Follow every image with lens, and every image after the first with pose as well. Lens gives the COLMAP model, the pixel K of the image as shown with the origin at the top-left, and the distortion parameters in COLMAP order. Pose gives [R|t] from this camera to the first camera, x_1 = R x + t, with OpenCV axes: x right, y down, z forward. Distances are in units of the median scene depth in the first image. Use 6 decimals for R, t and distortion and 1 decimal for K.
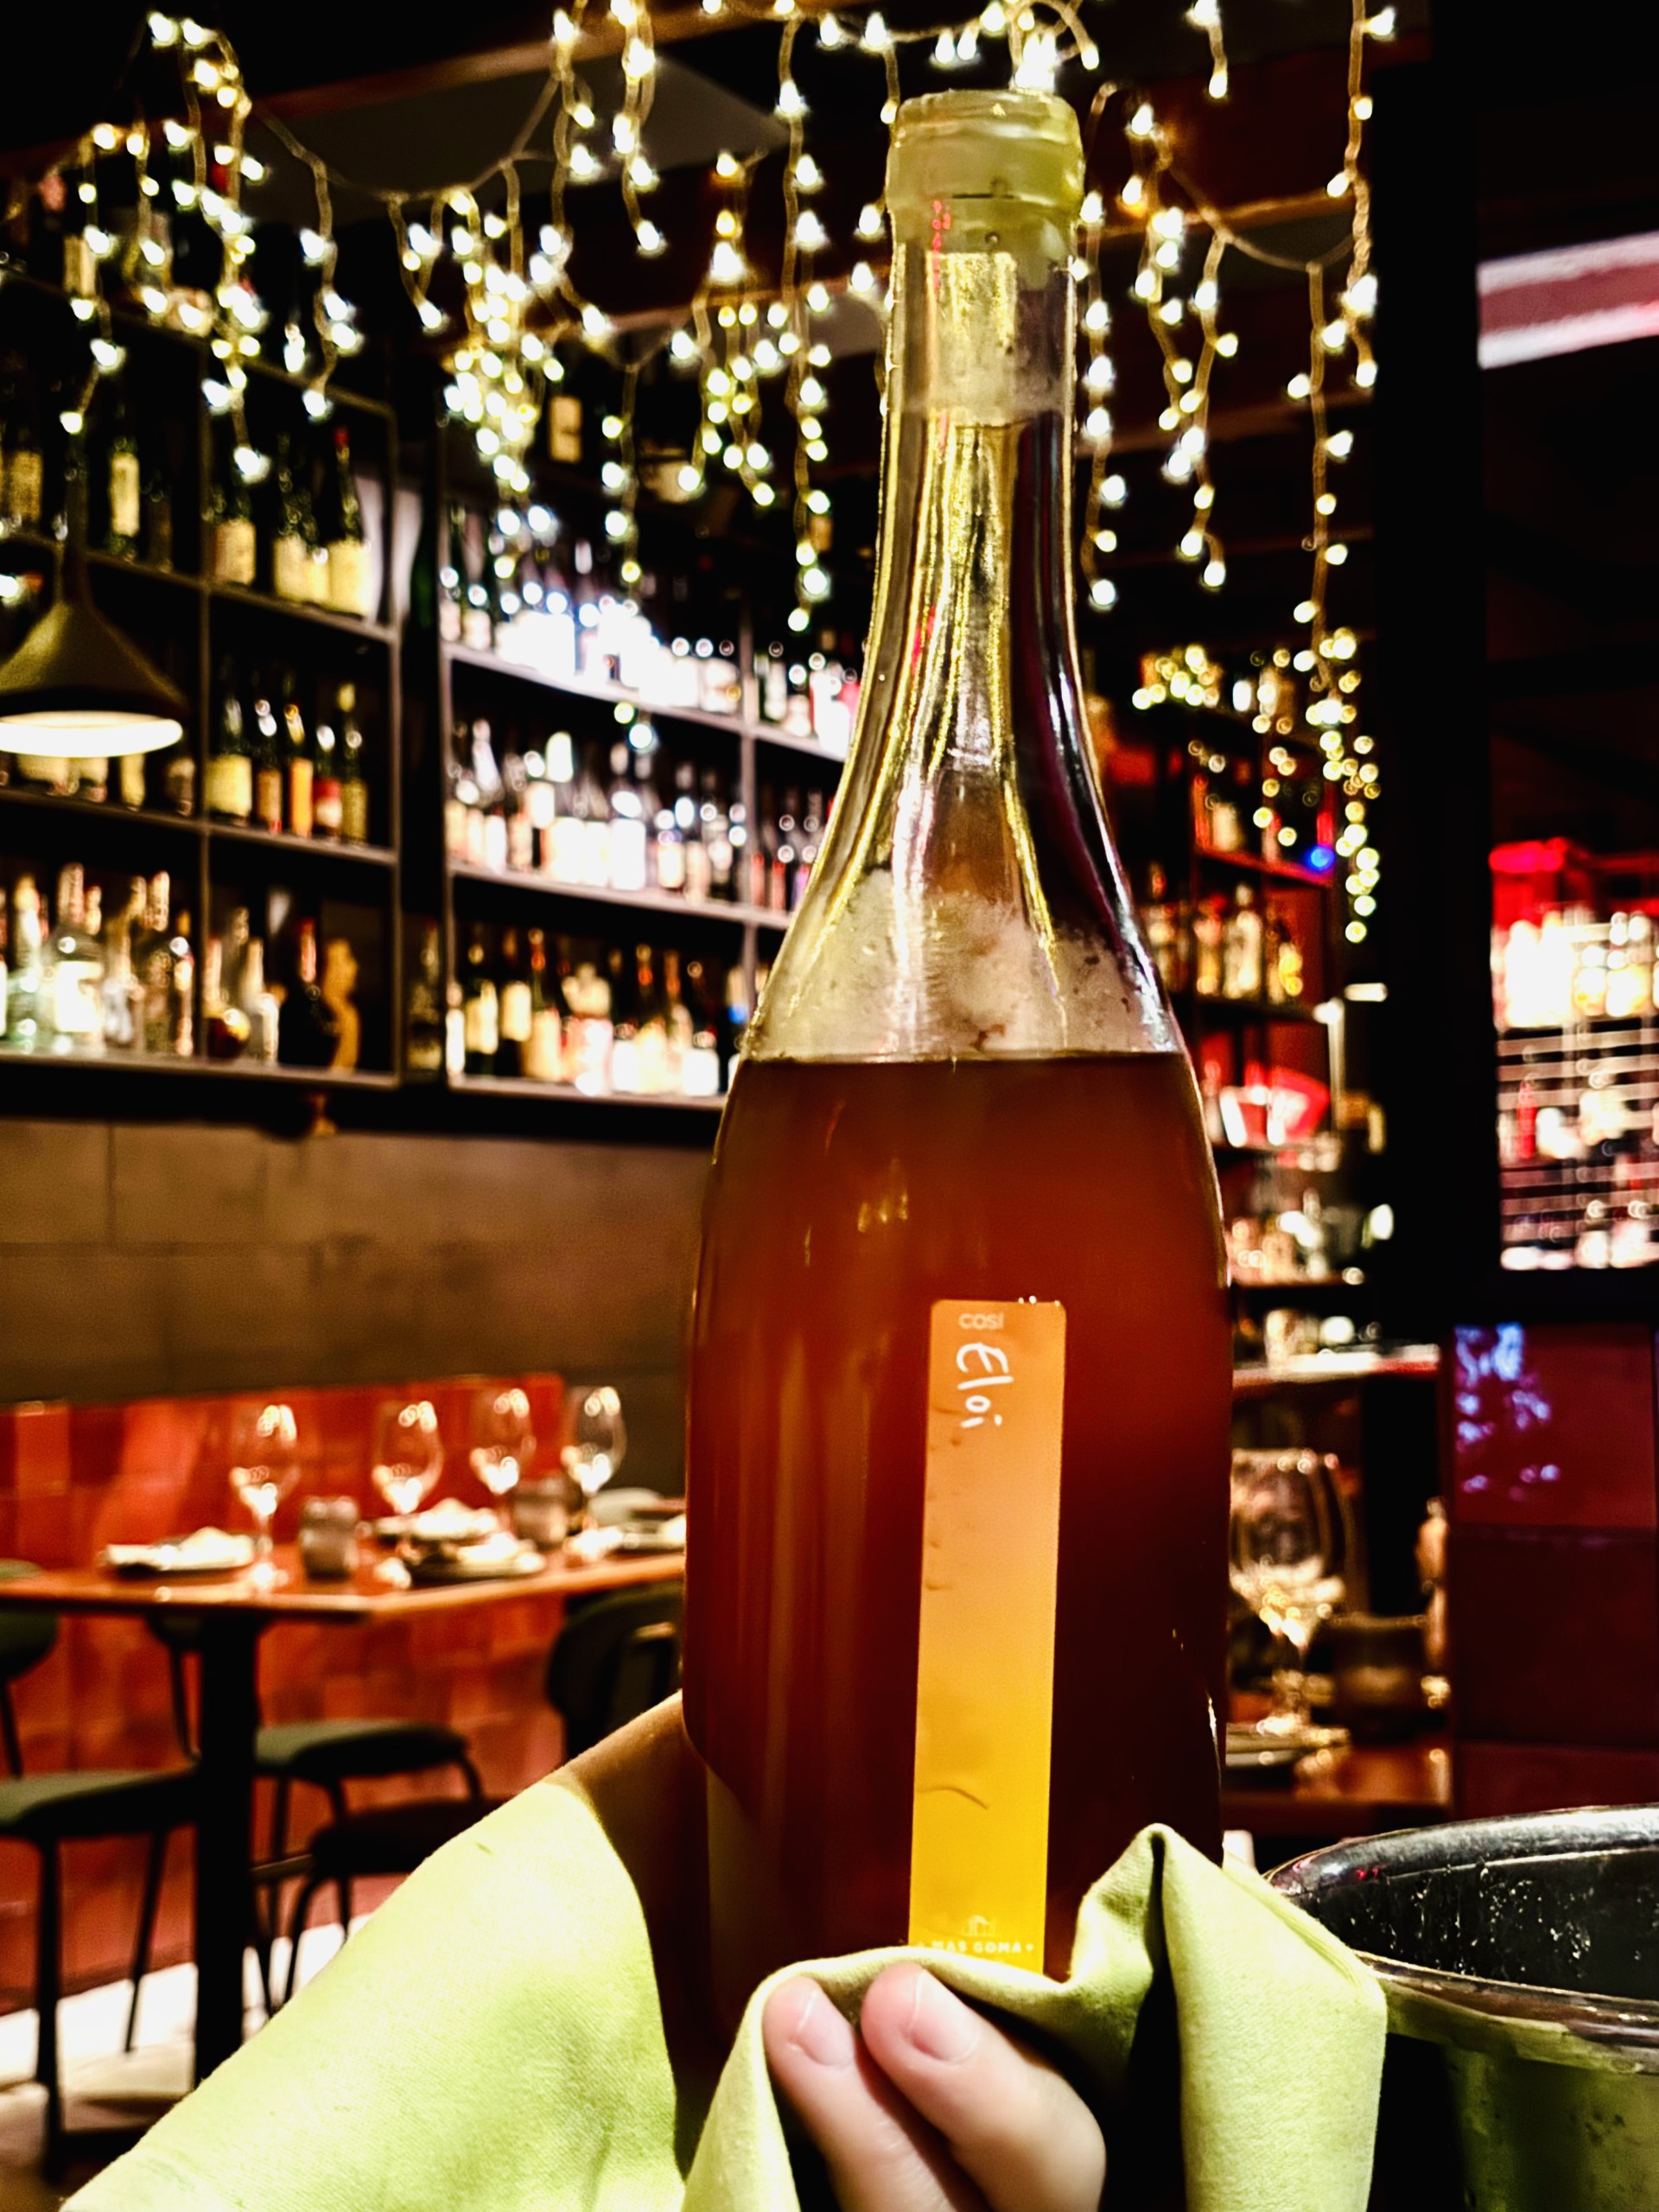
lens RADIAL K [[3473.4, 0, 829.5], [0, 3473.4, 1106.0], [0, 0, 1]] dist [0.155058, -0.051204]
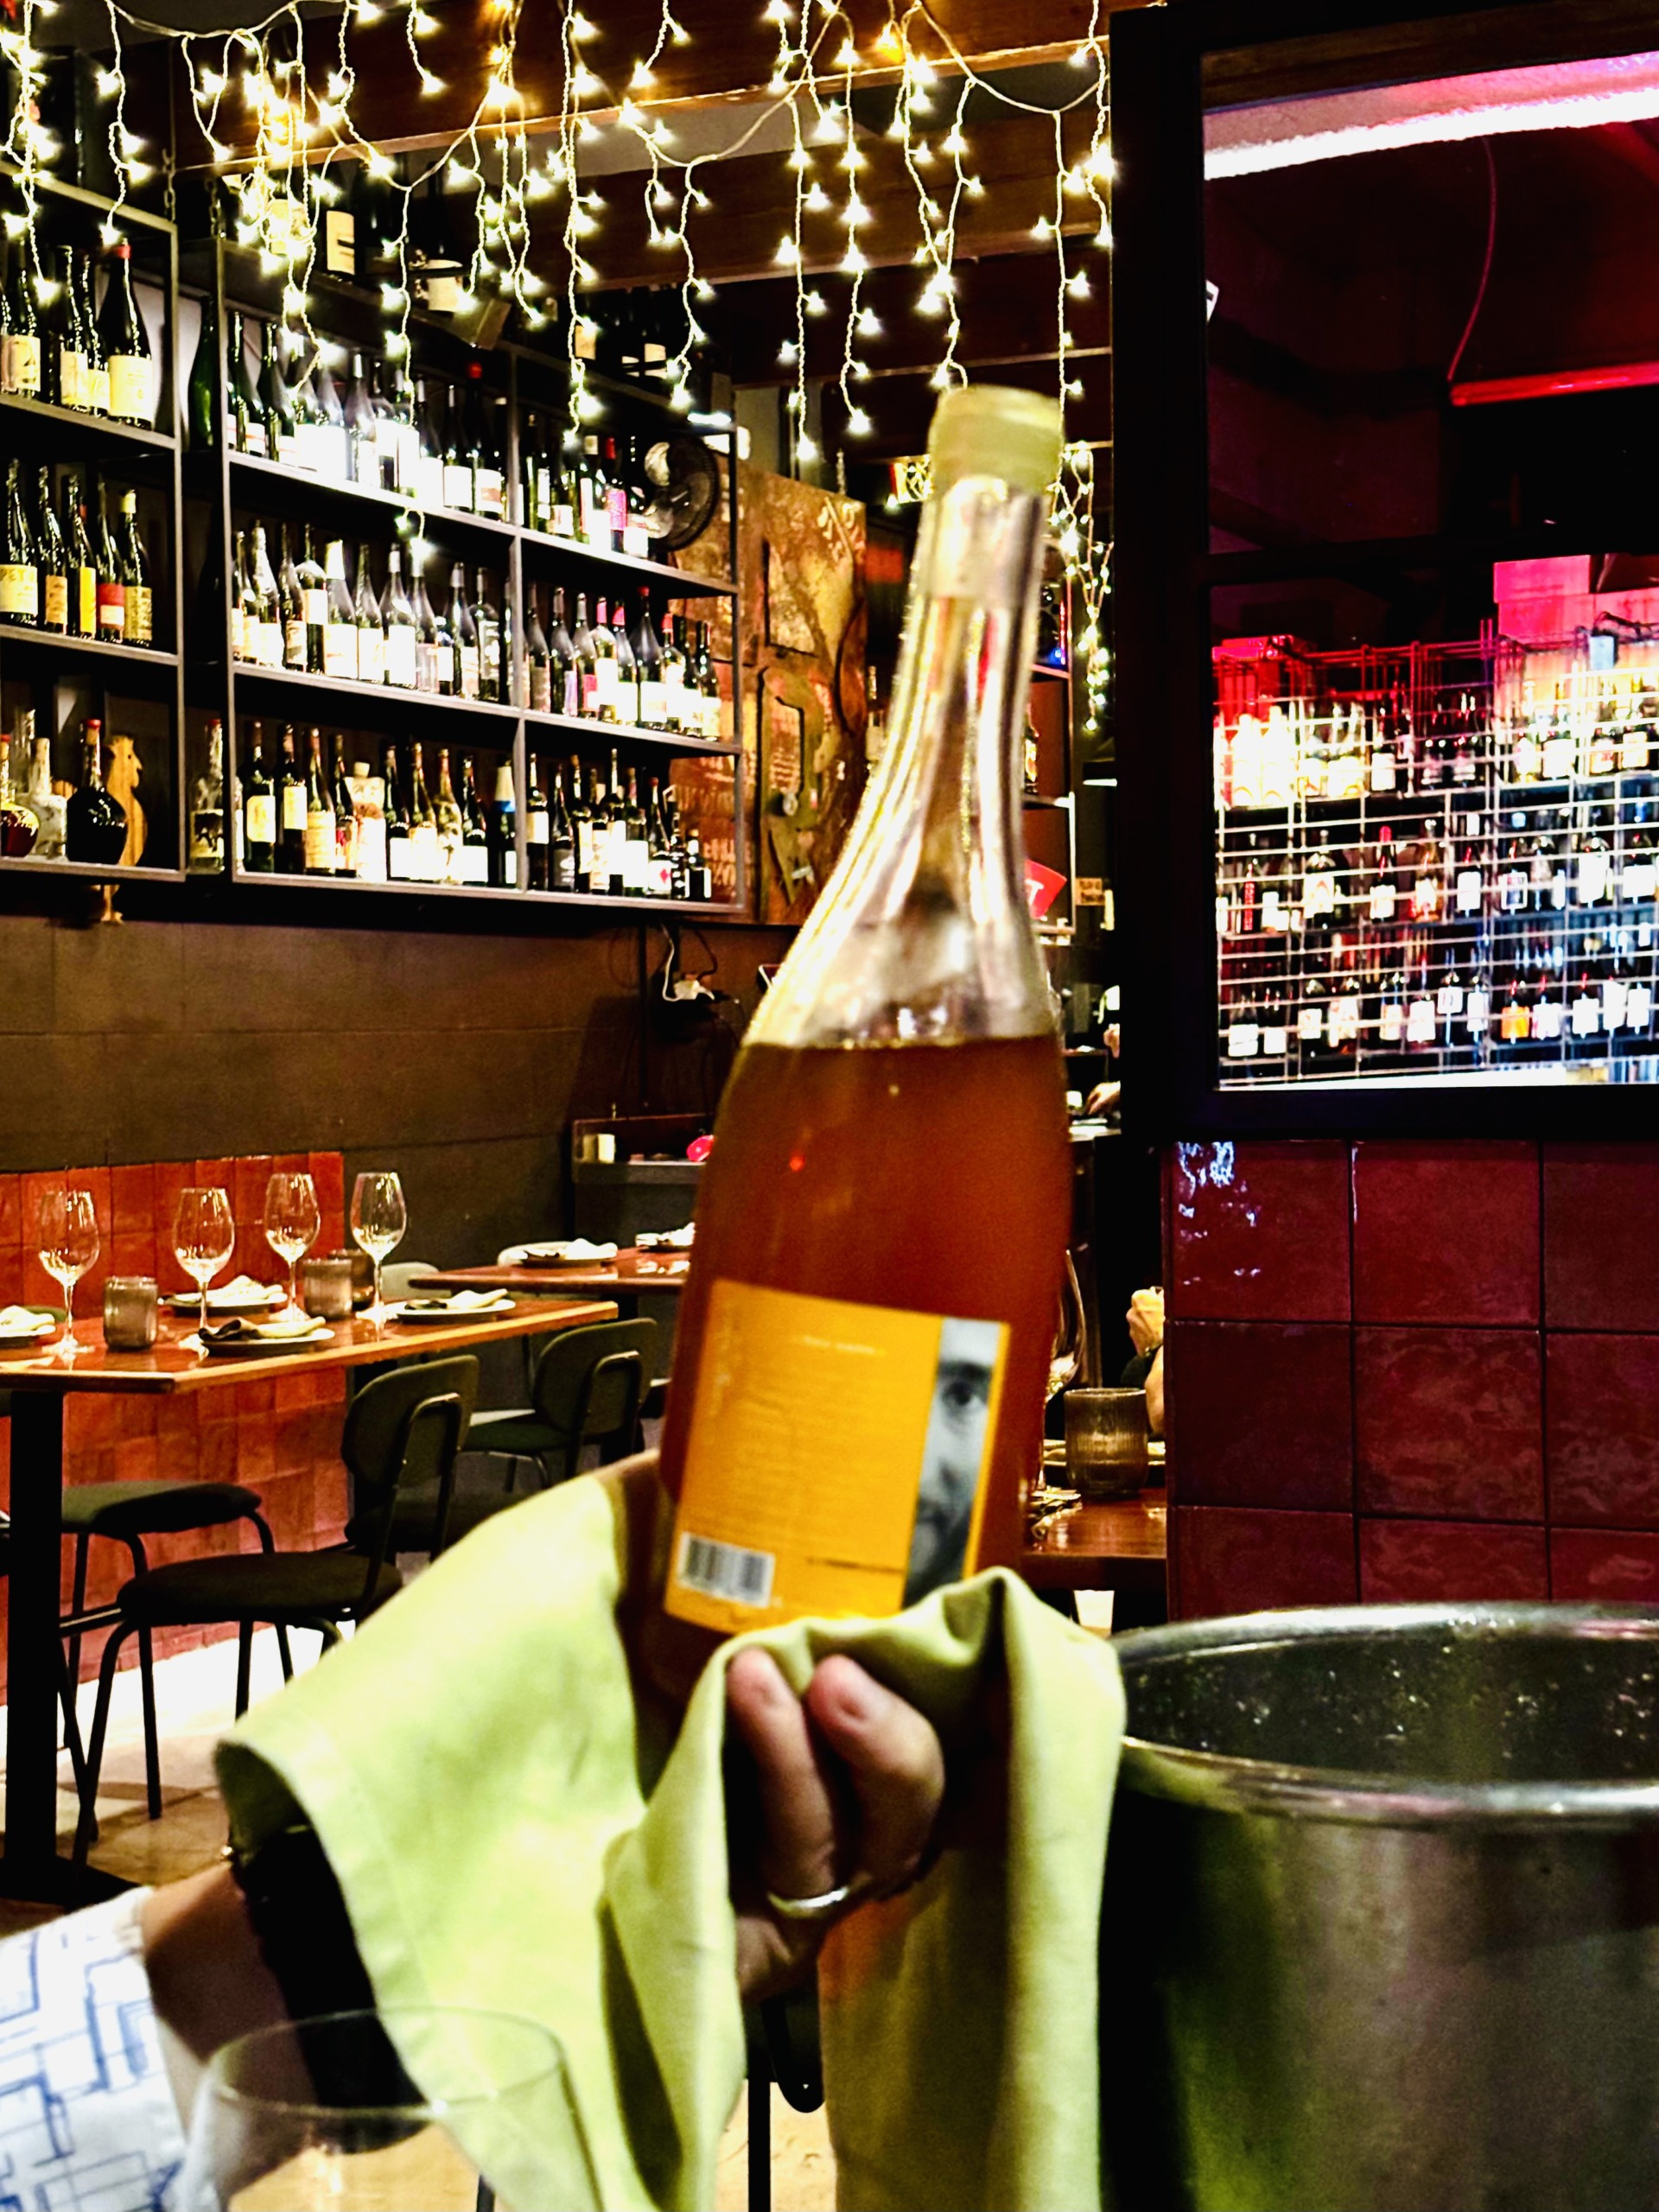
lens RADIAL K [[3382.2, 0, 881.8], [0, 3382.2, 1050.1], [0, 0, 1]] dist [0.113205, -0.222451]
pose [[0.996115, -0.001928, 0.088038, -0.005662], [-0.002654, 0.998649, 0.051902, -0.008434], [-0.088019, -0.051934, 0.994764, -0.036331]]
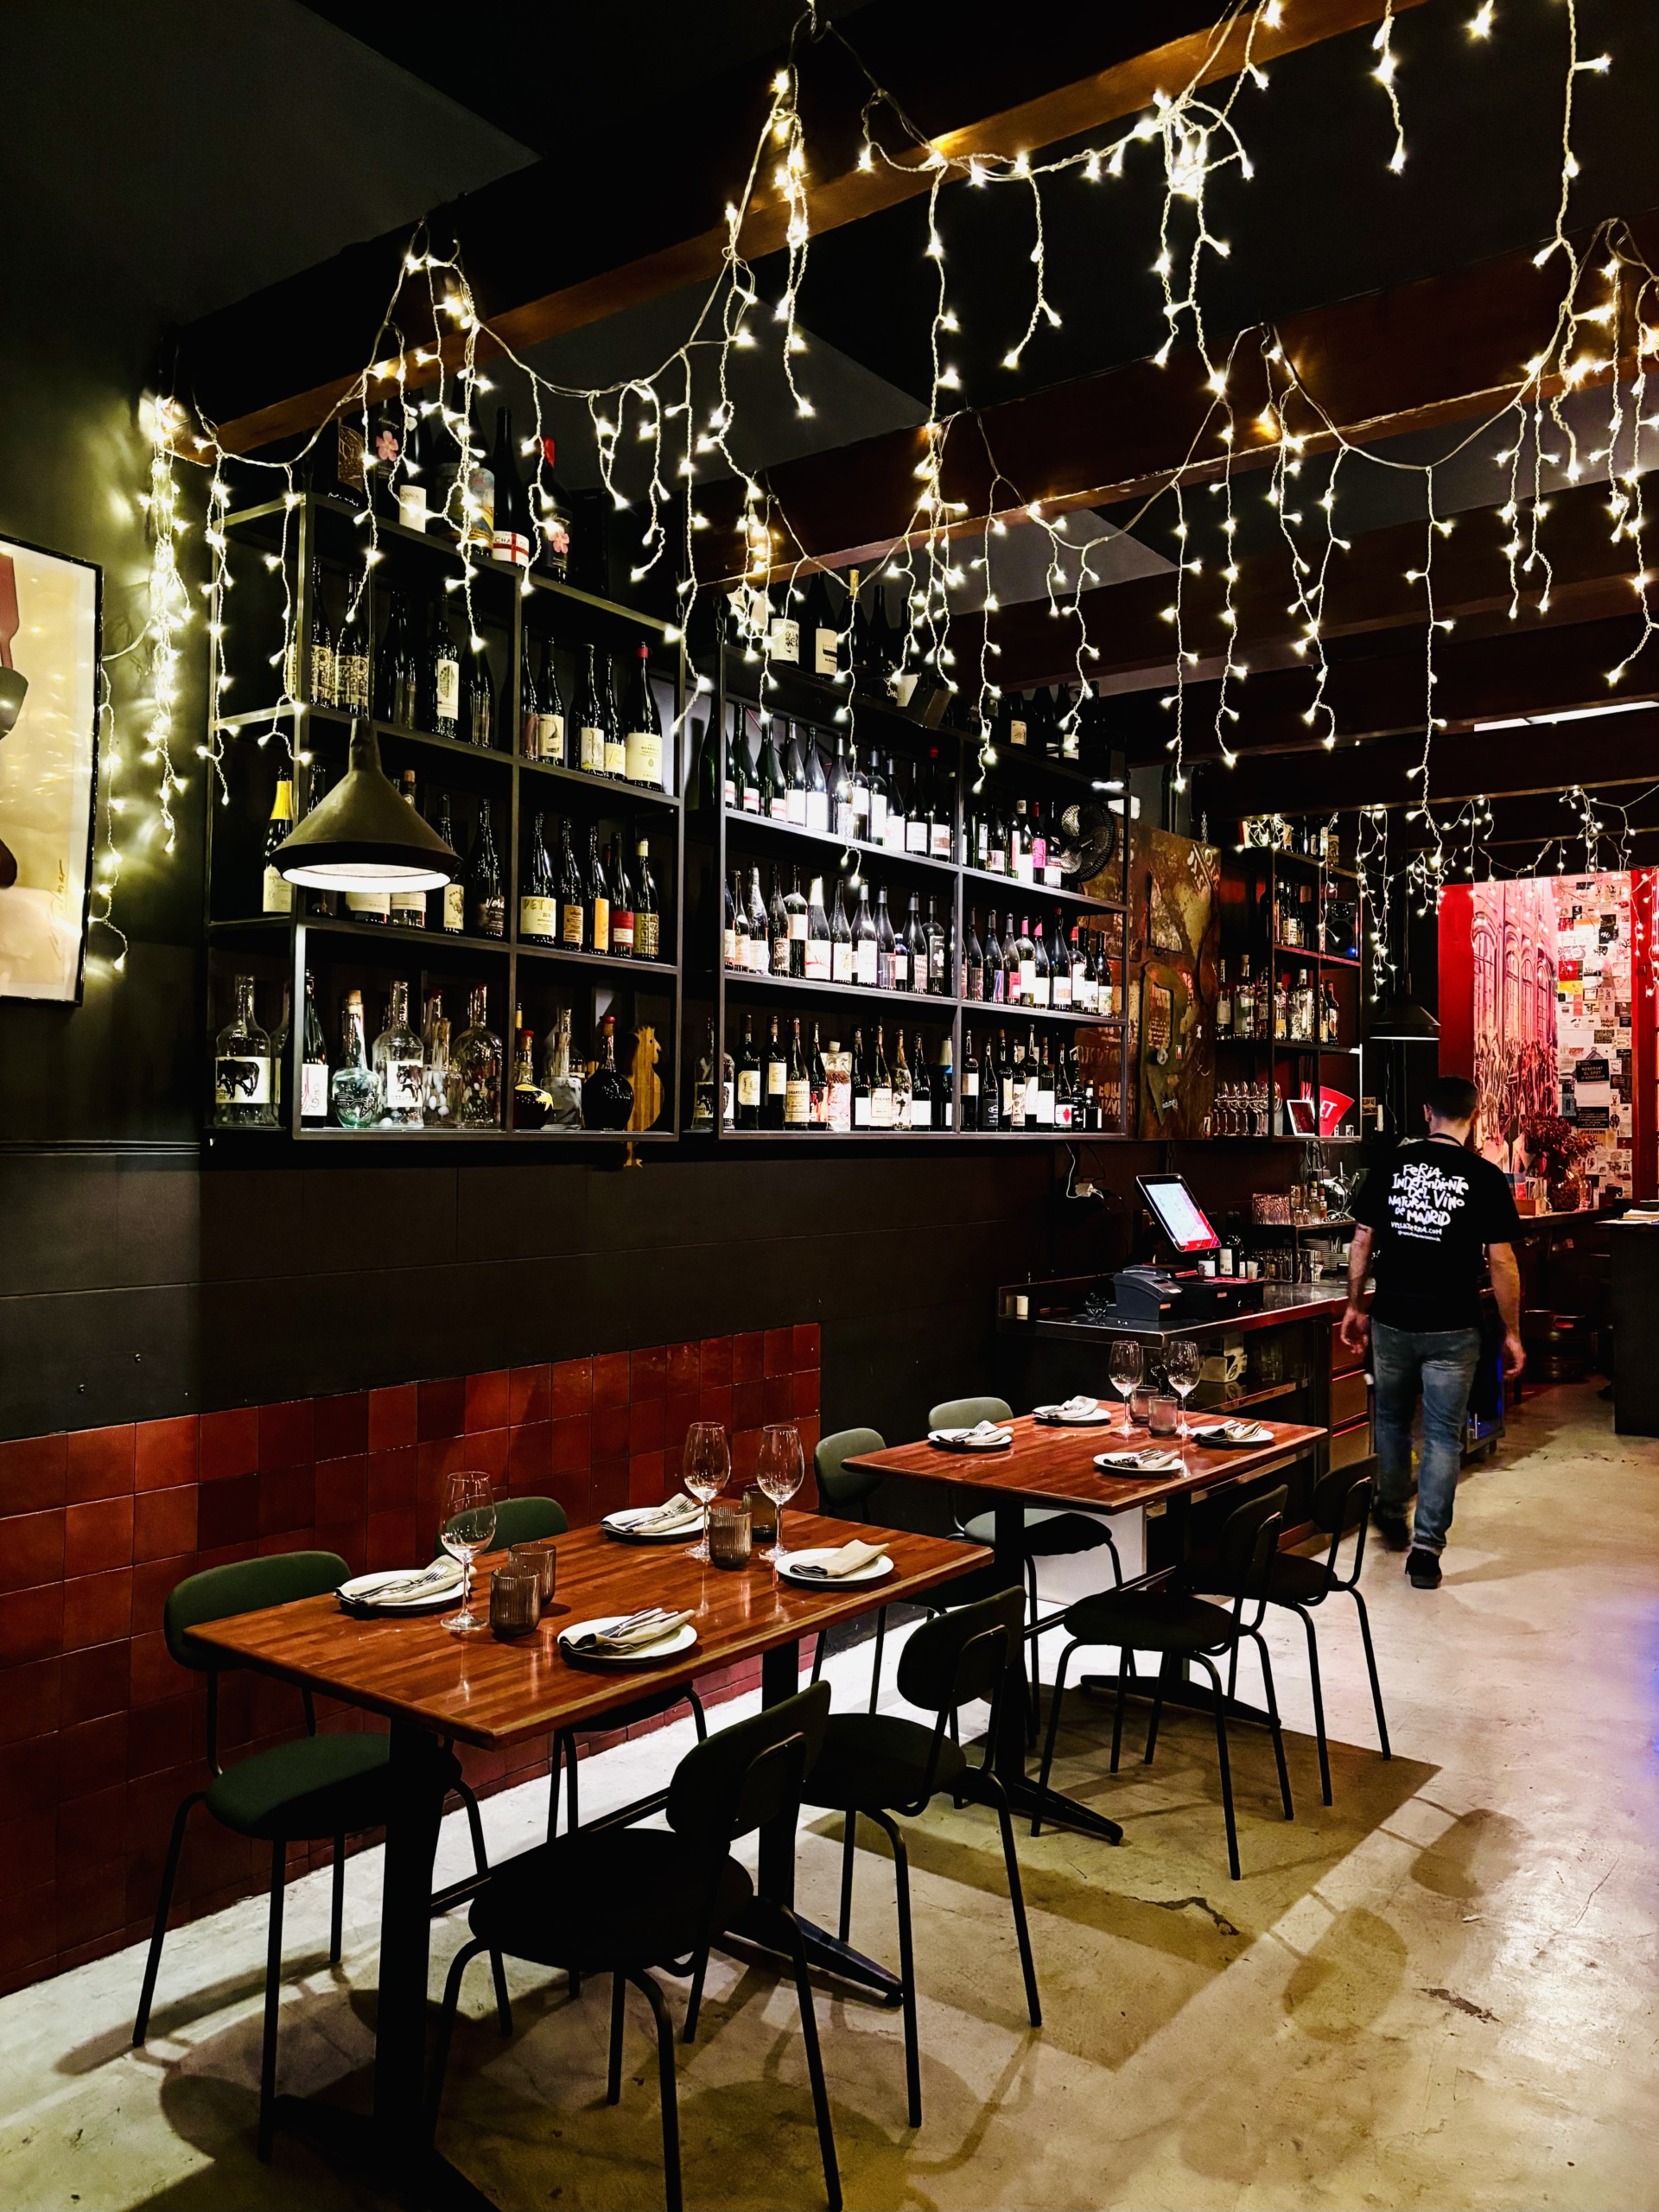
lens RADIAL K [[1707.8, 0, 829.5], [0, 1707.8, 1106.0], [0, 0, 1]] dist [0.150593, -0.166073]
pose [[0.991124, 0.020295, -0.131385, 0.022036], [-0.015849, 0.999269, 0.034796, -0.044894], [0.131995, -0.032404, 0.990721, 0.373448]]
